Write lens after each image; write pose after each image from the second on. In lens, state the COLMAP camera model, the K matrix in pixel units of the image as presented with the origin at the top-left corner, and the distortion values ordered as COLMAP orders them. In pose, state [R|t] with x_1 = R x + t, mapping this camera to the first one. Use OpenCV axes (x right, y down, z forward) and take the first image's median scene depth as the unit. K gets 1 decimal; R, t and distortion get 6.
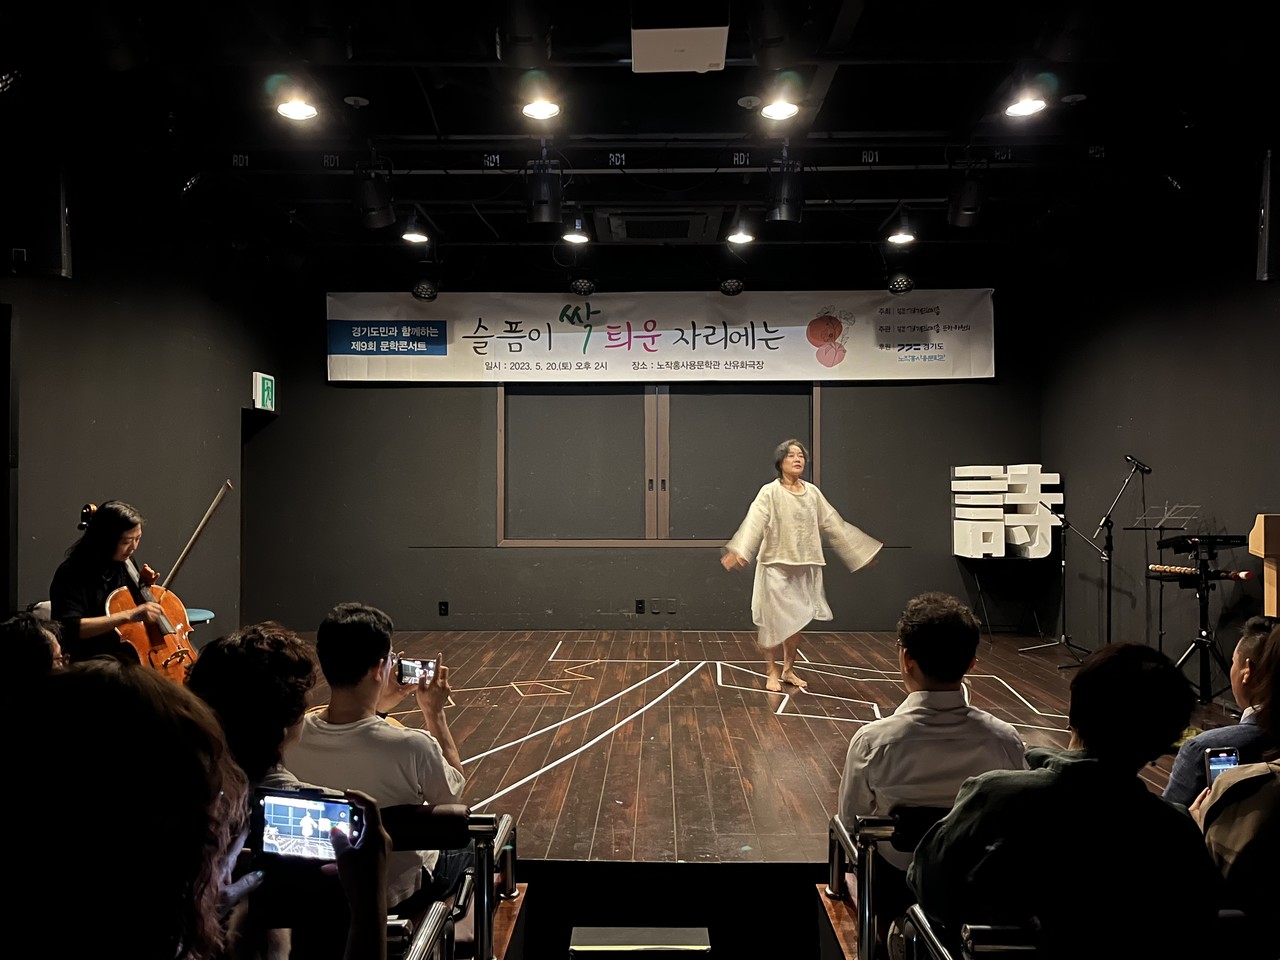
lens RADIAL K [[981.7, 0, 638.7], [0, 981.7, 483.6], [0, 0, 1]] dist [0.080750, -0.111168]
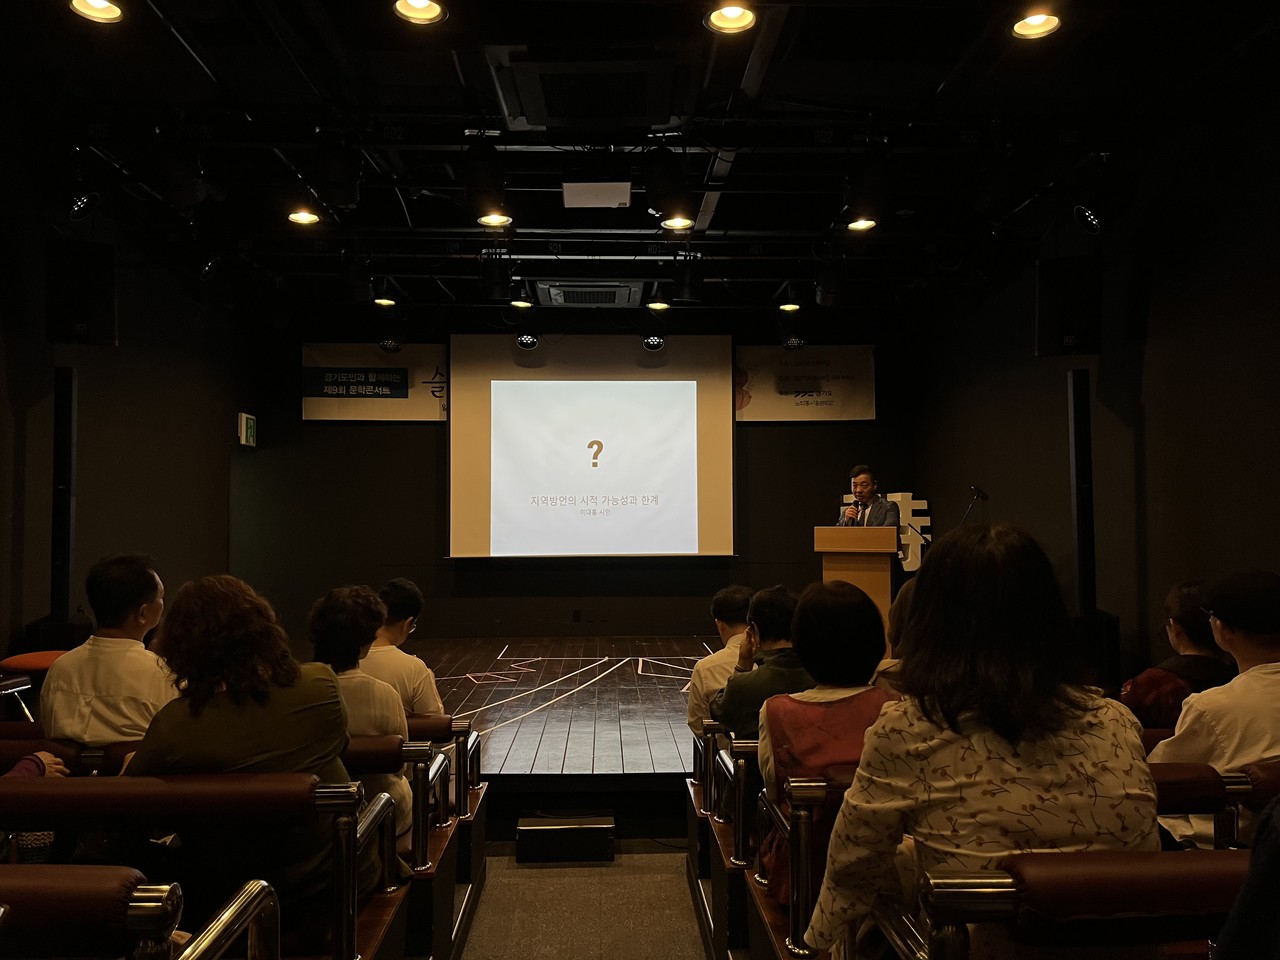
lens RADIAL K [[981.7, 0, 638.7], [0, 981.7, 483.6], [0, 0, 1]] dist [0.080750, -0.111168]
pose [[0.998401, -0.000130, 0.056526, 0.009049], [0.001775, 0.999576, -0.029047, 0.003459], [-0.056499, 0.029101, 0.997978, -0.162479]]
